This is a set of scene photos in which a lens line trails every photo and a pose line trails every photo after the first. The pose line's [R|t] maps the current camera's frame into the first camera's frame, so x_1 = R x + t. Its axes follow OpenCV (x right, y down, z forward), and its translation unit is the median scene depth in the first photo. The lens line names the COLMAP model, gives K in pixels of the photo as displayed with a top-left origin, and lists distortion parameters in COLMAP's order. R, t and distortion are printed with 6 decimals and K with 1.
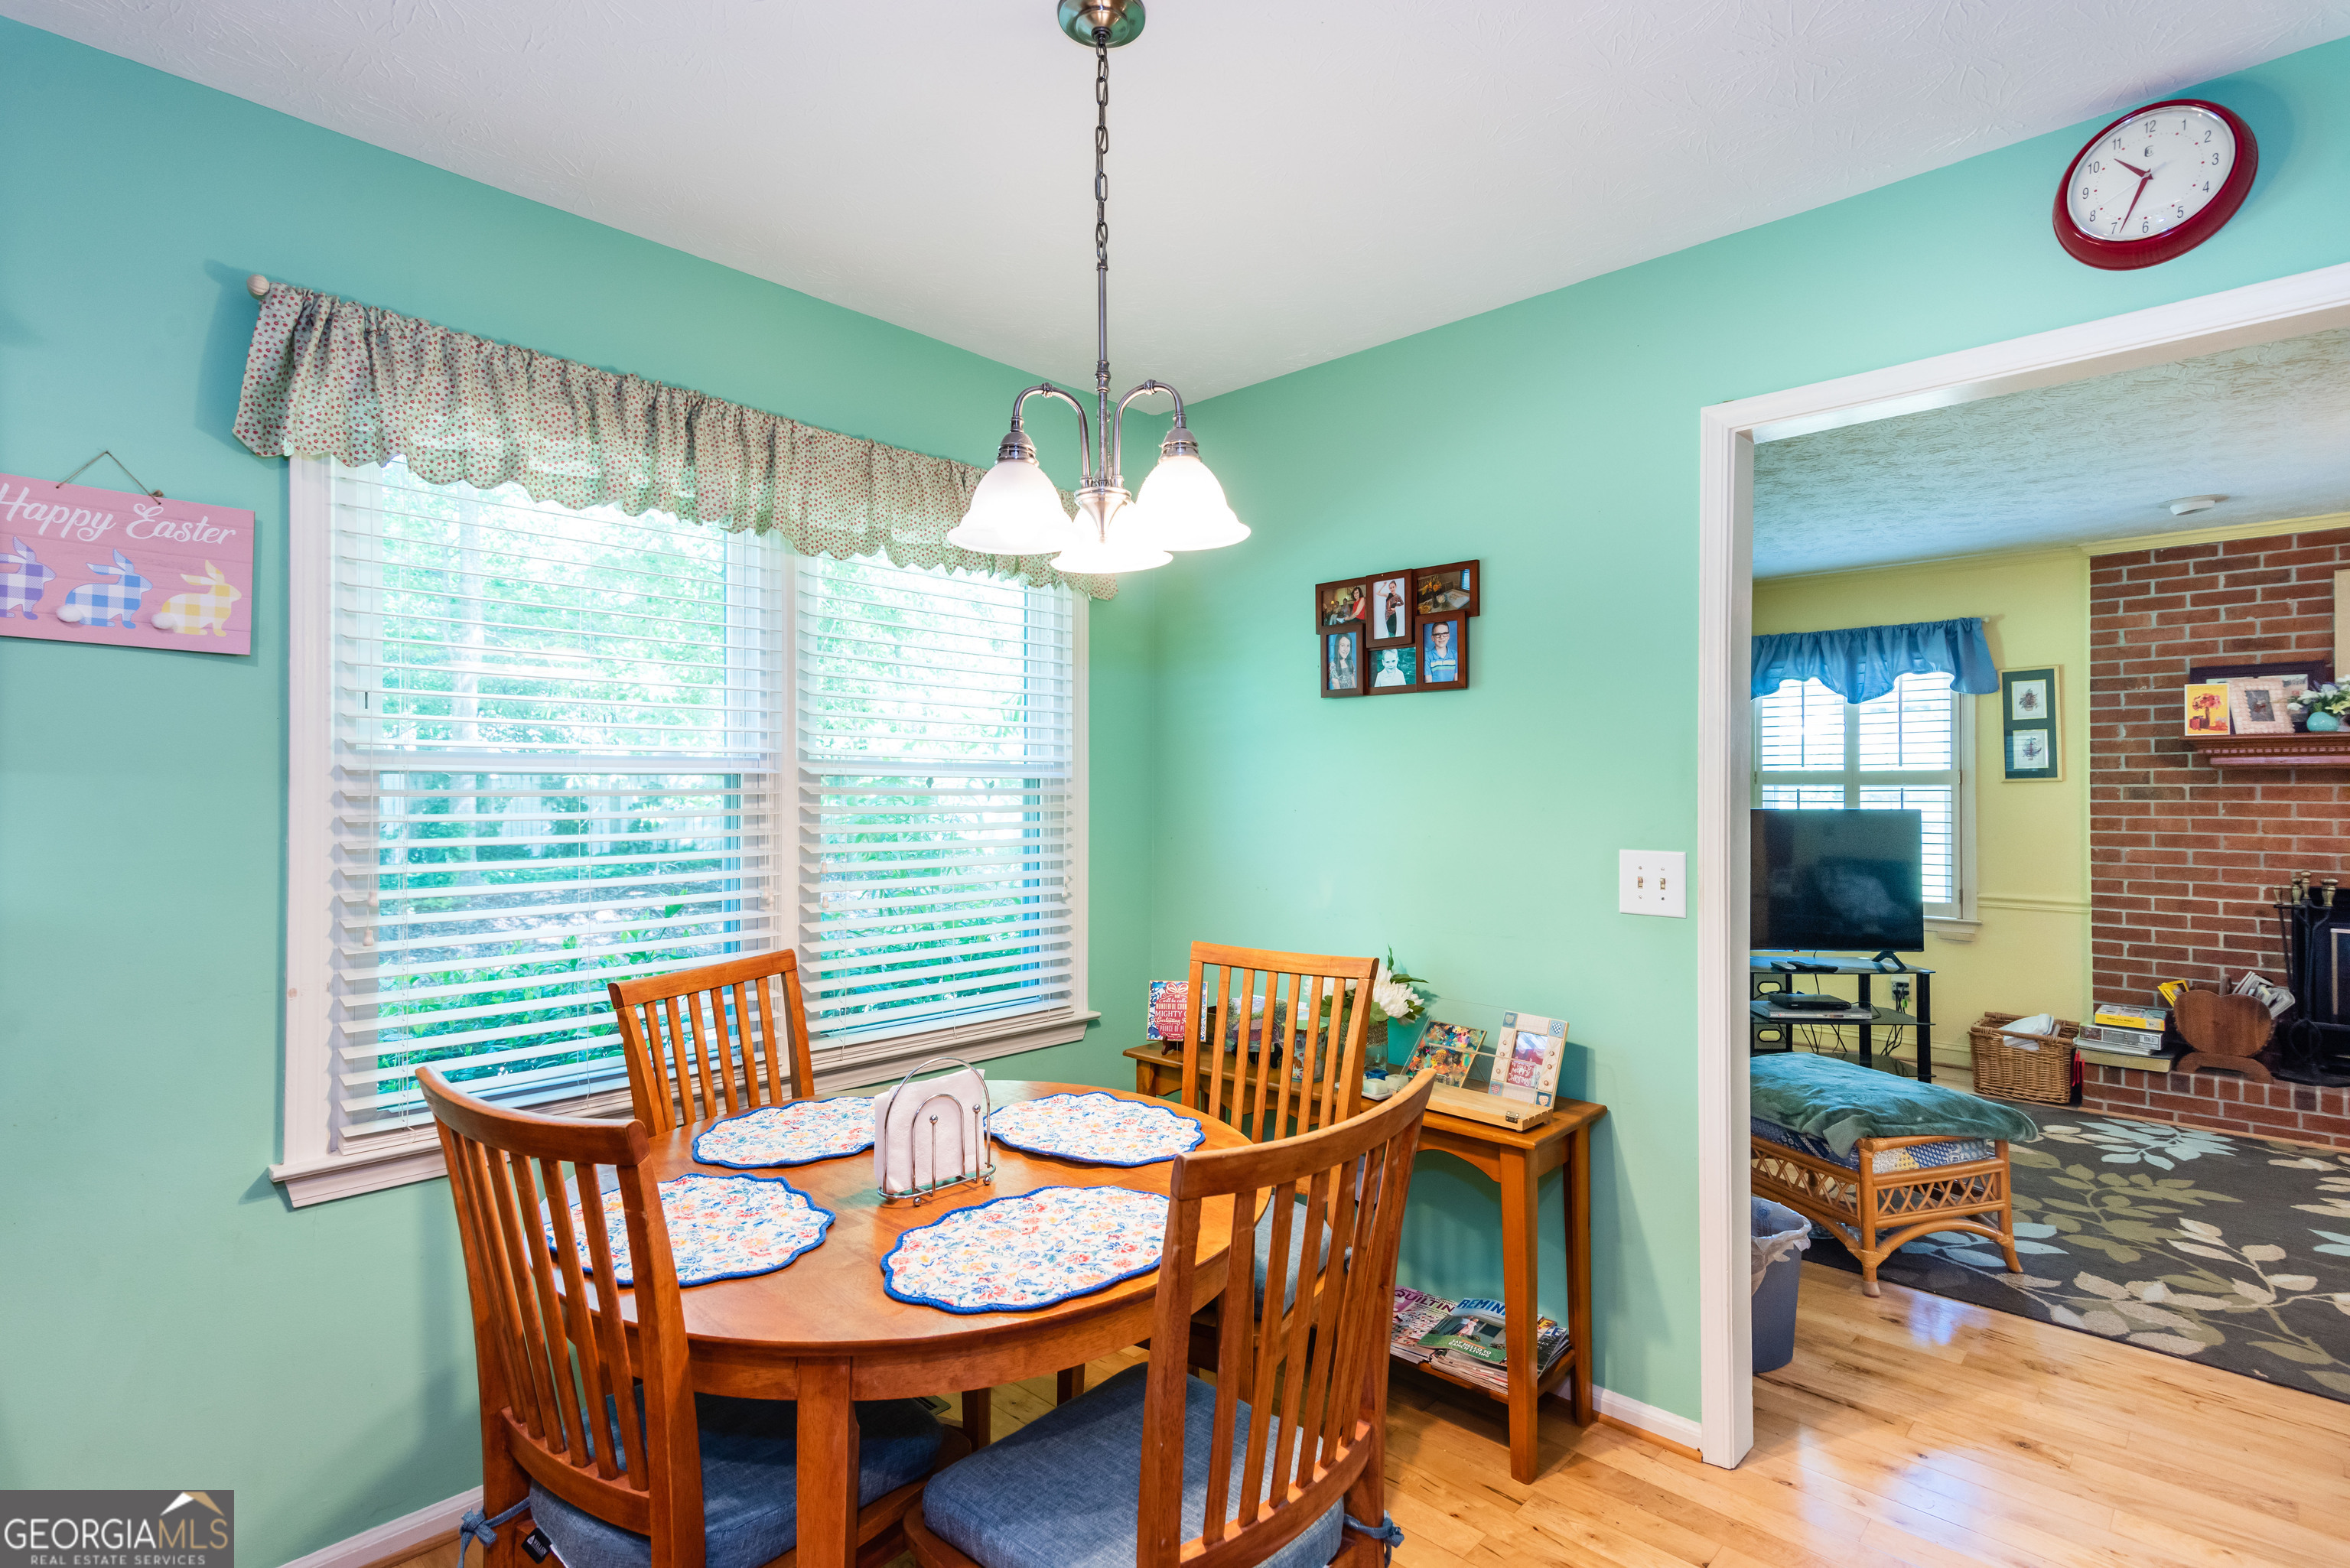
lens RADIAL K [[1128.1, 0, 1174.7], [0, 1128.1, 779.3], [0, 0, 1]] dist [0.013895, -0.000642]
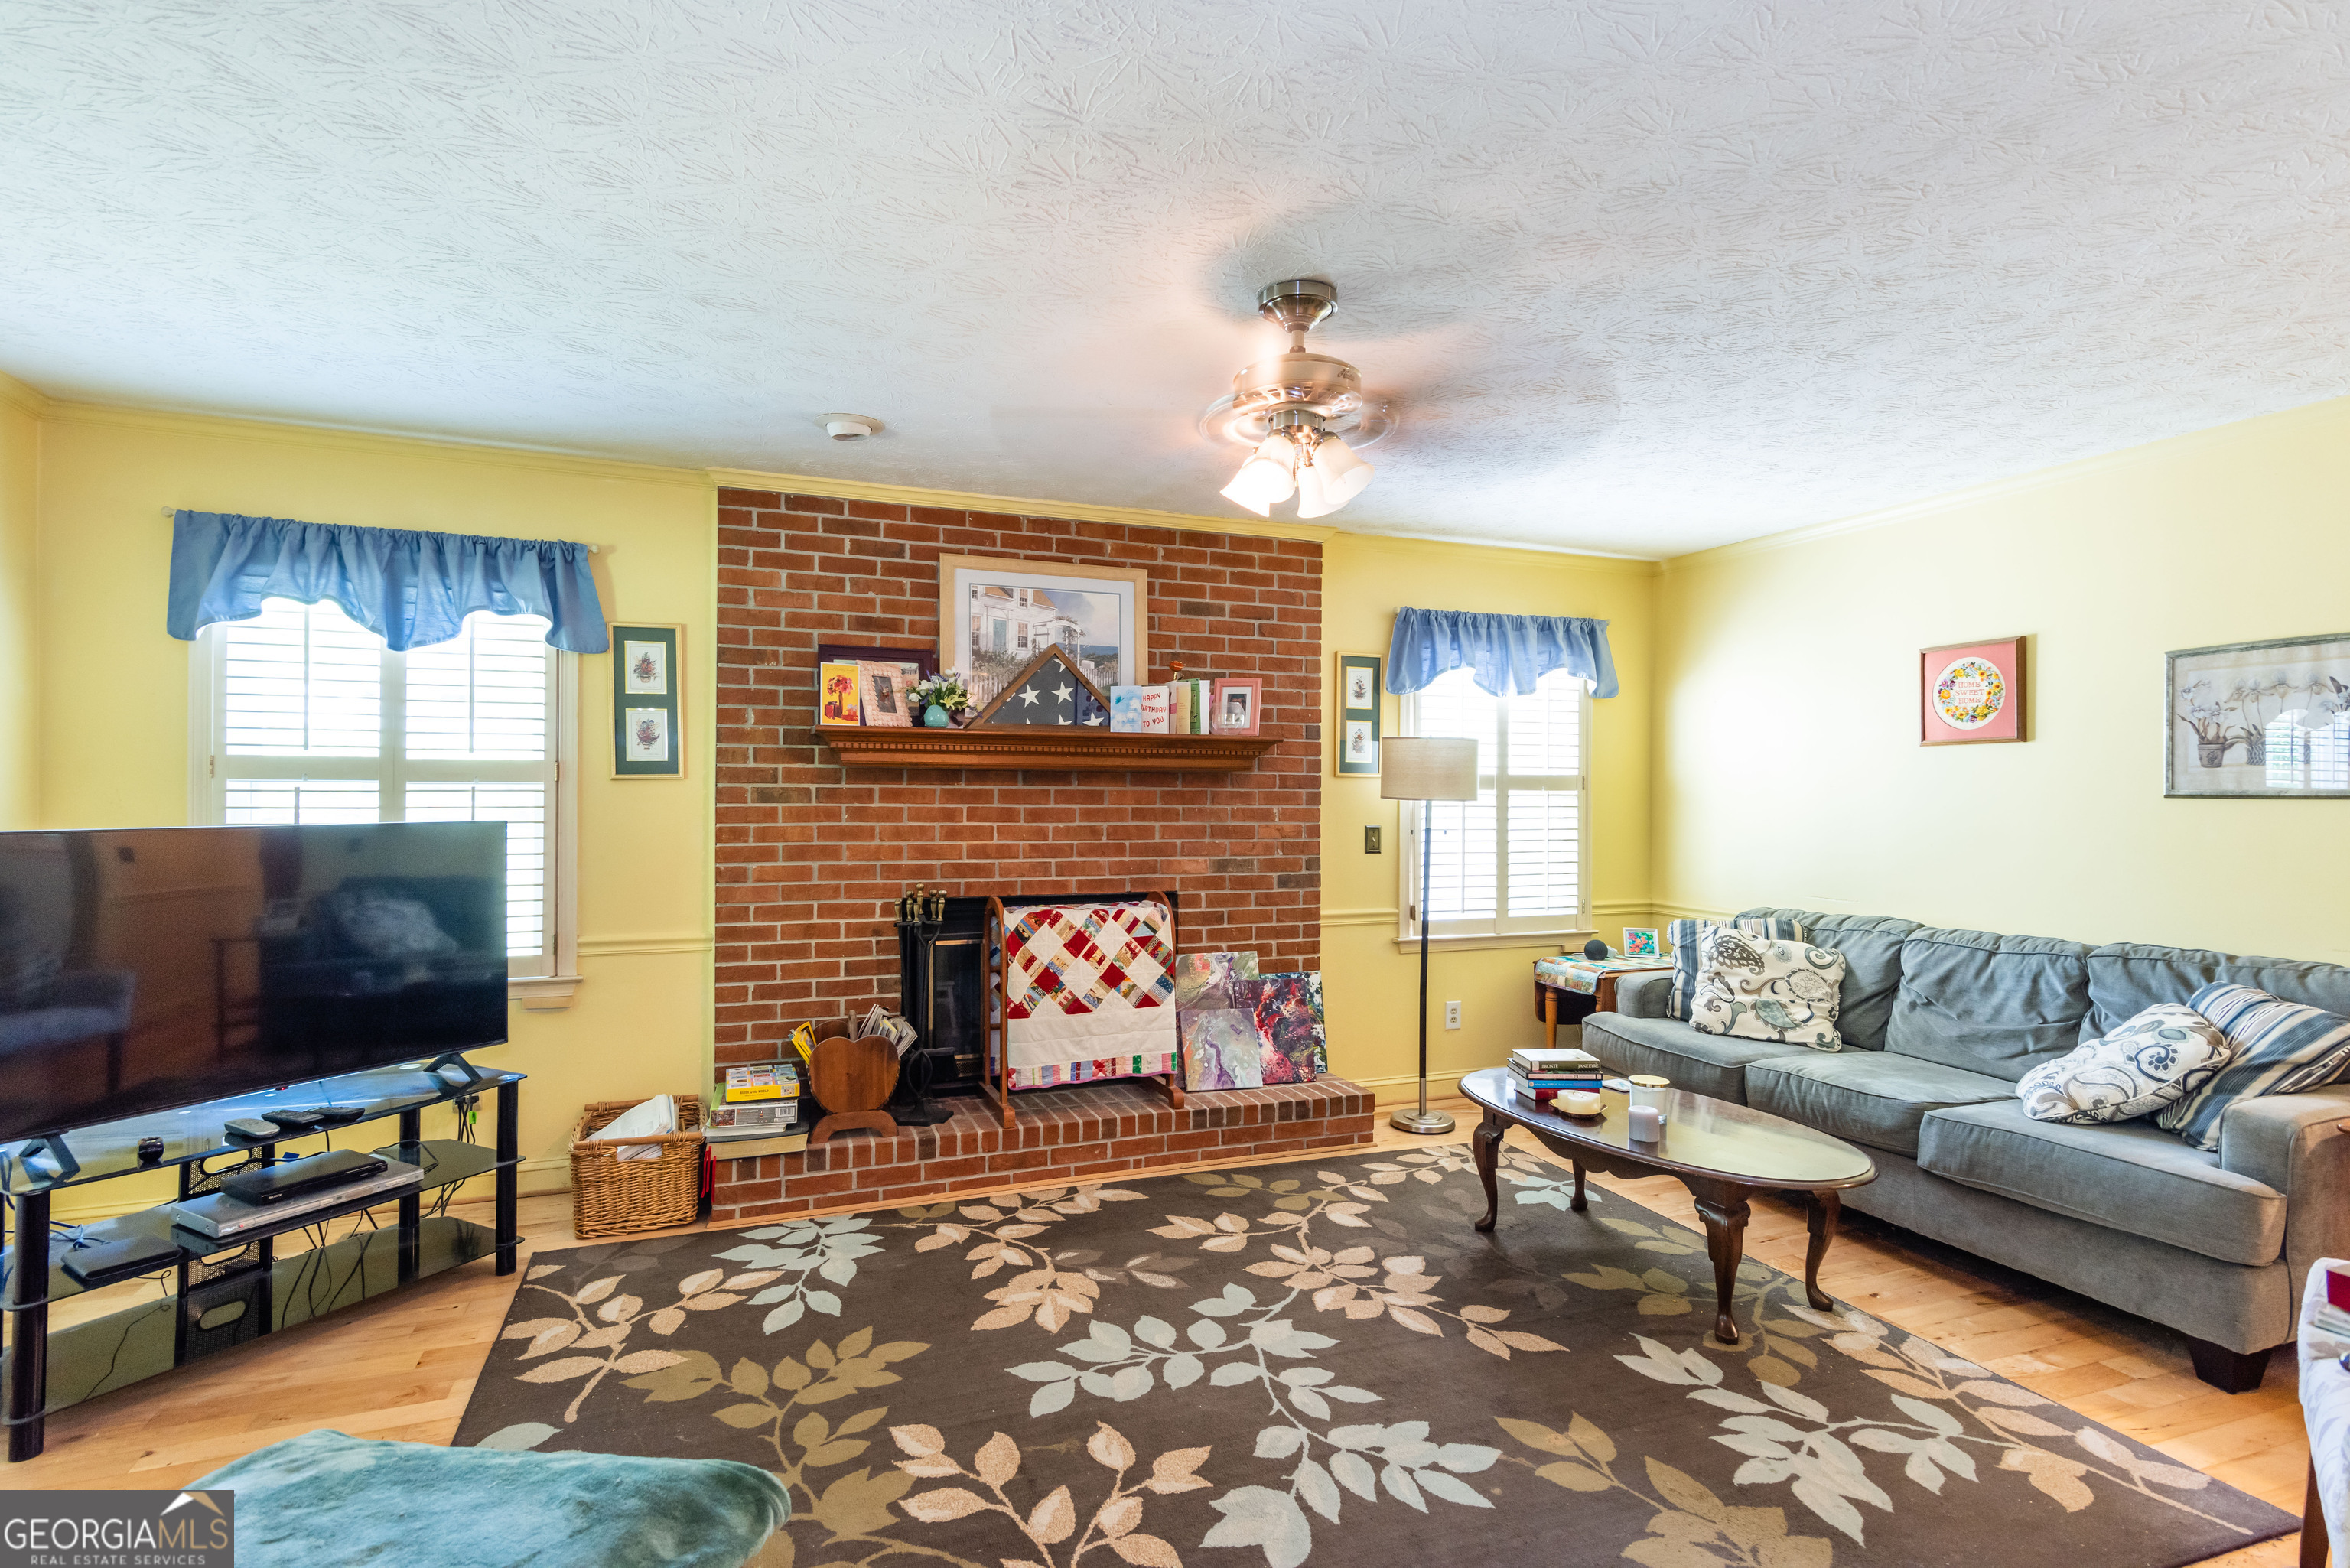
lens RADIAL K [[1153.1, 0, 1183.3], [0, 1153.1, 789.8], [0, 0, 1]] dist [0.019337, 0.000083]
pose [[0.417014, 0.000548, 0.908900, 0.232667], [-0.014693, 0.999873, 0.006138, -0.000743], [-0.908781, -0.015914, 0.416969, 0.399030]]
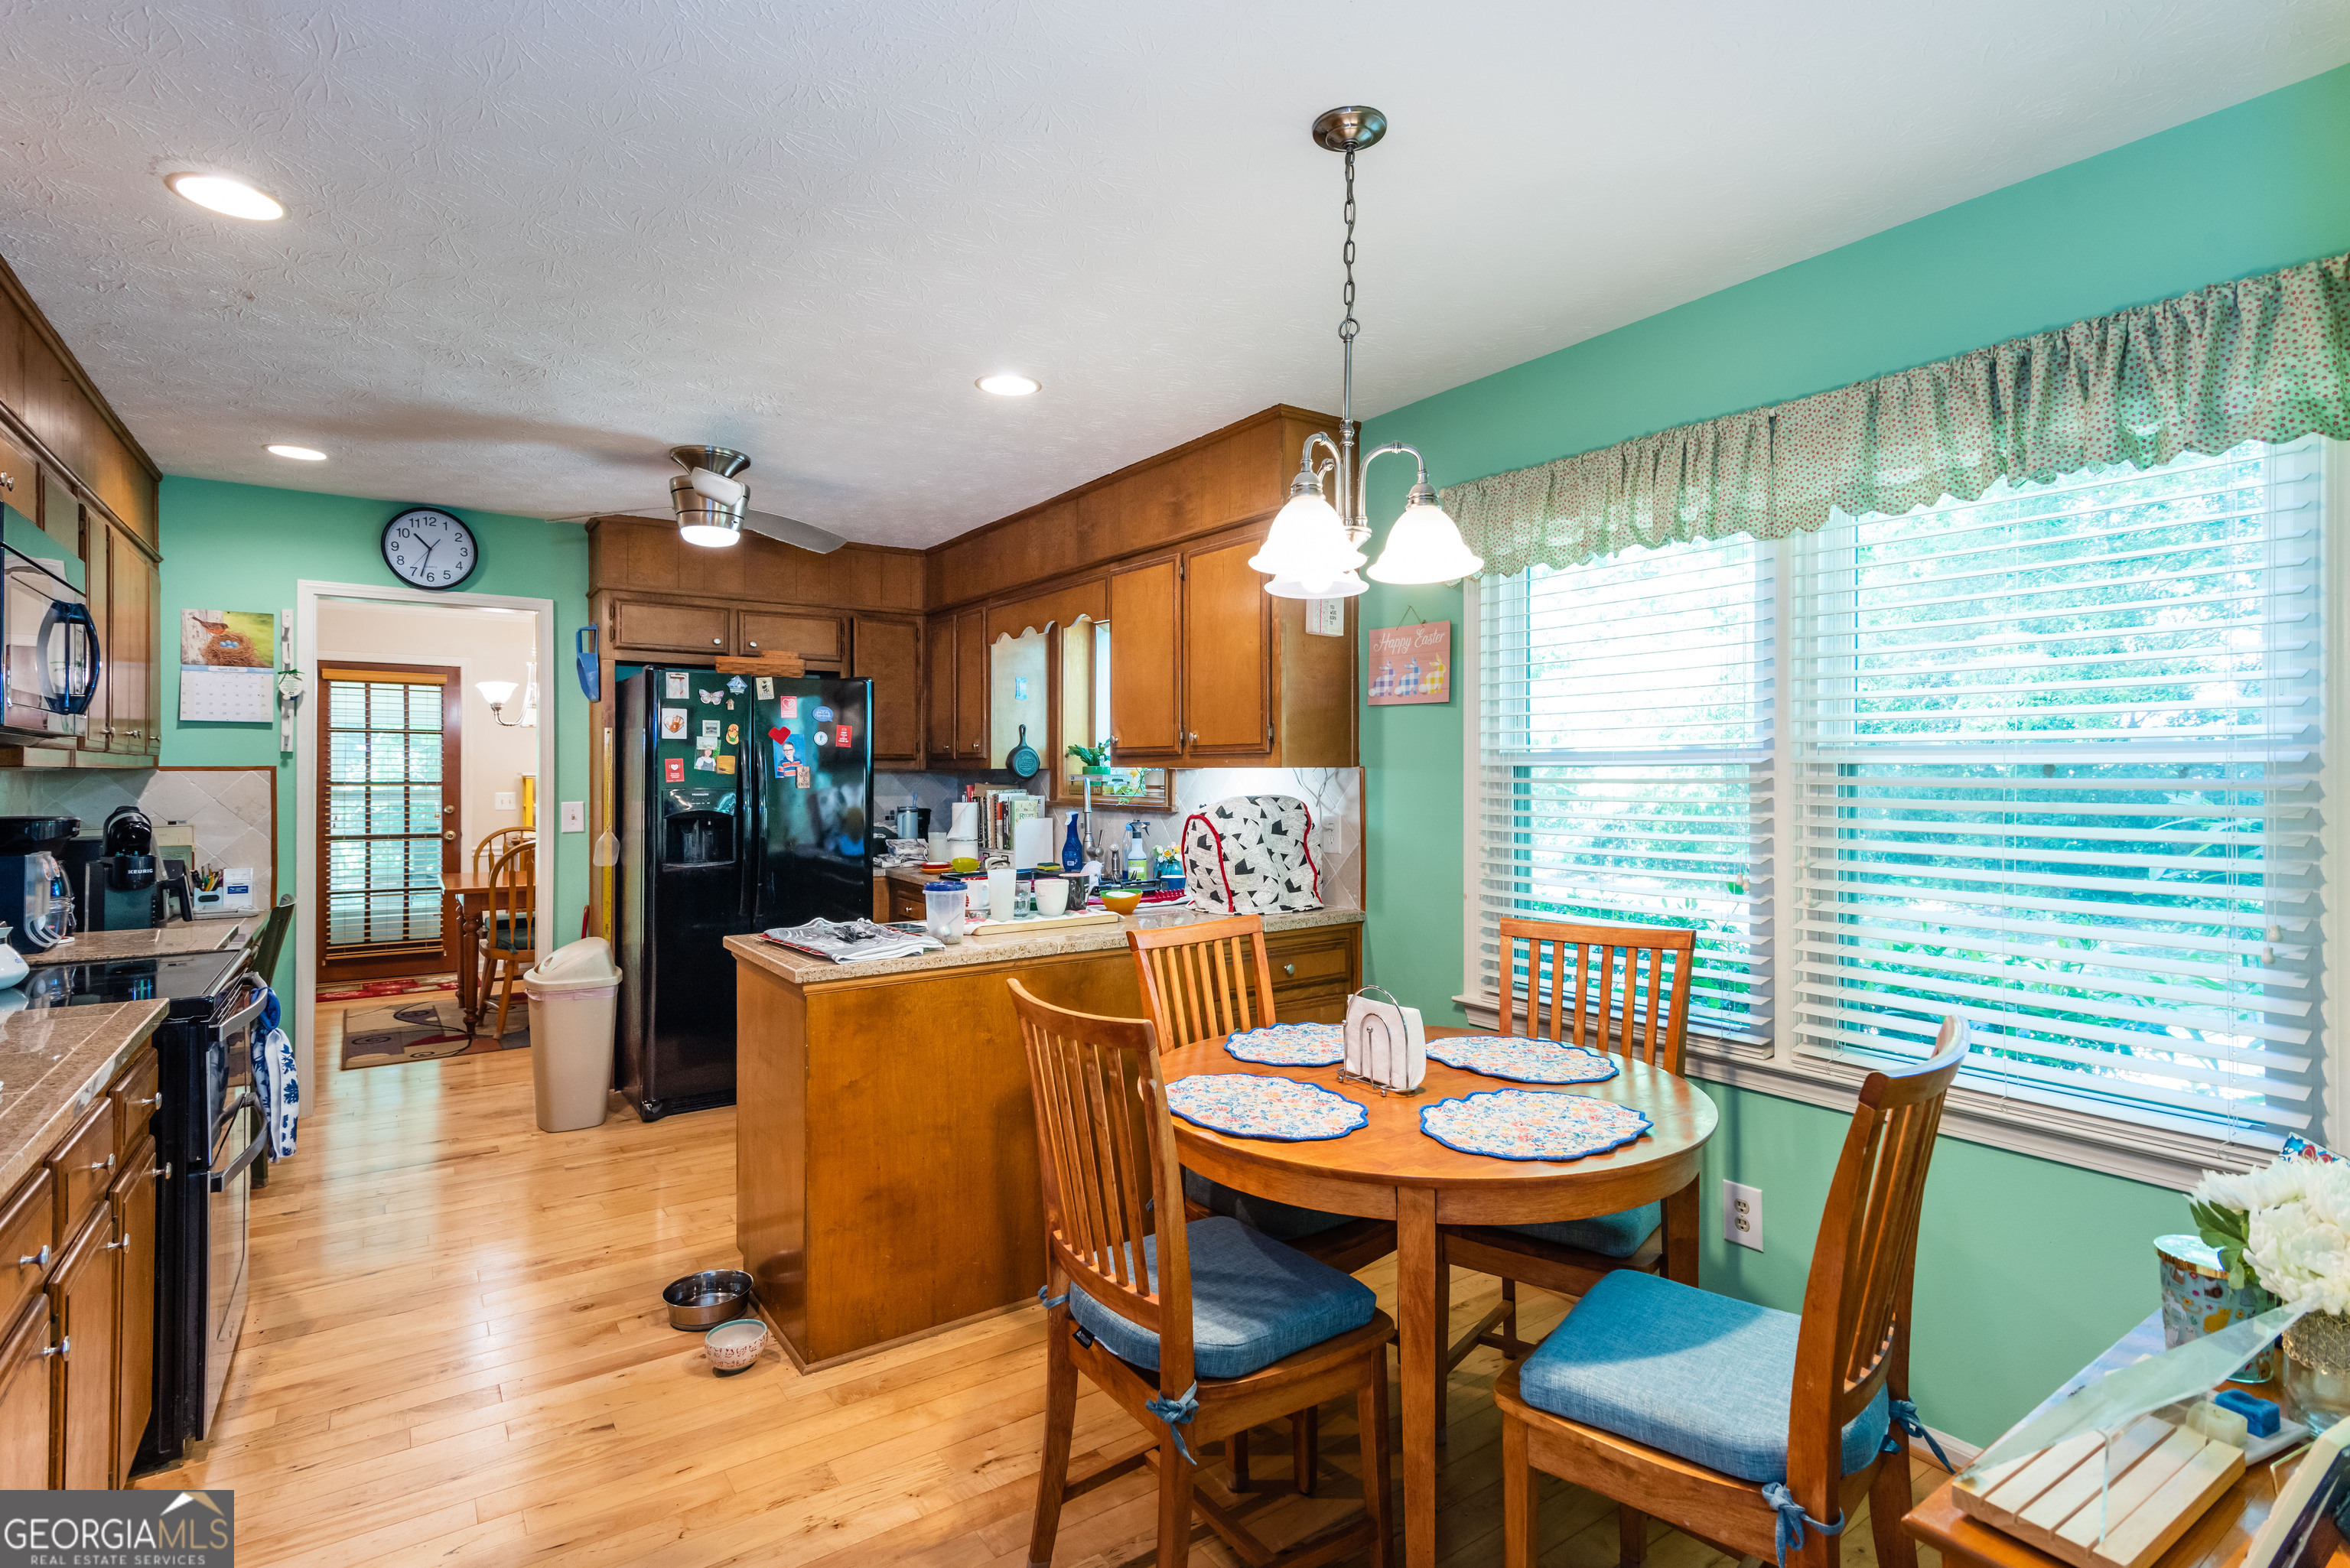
lens RADIAL K [[1147.6, 0, 1162.3], [0, 1147.6, 775.2], [0, 0, 1]] dist [0.003978, 0.000440]
pose [[-0.202351, -0.001368, -0.979312, 0.371864], [0.007071, 0.999971, -0.002857, 0.002213], [0.979288, -0.007503, -0.202336, 0.338377]]
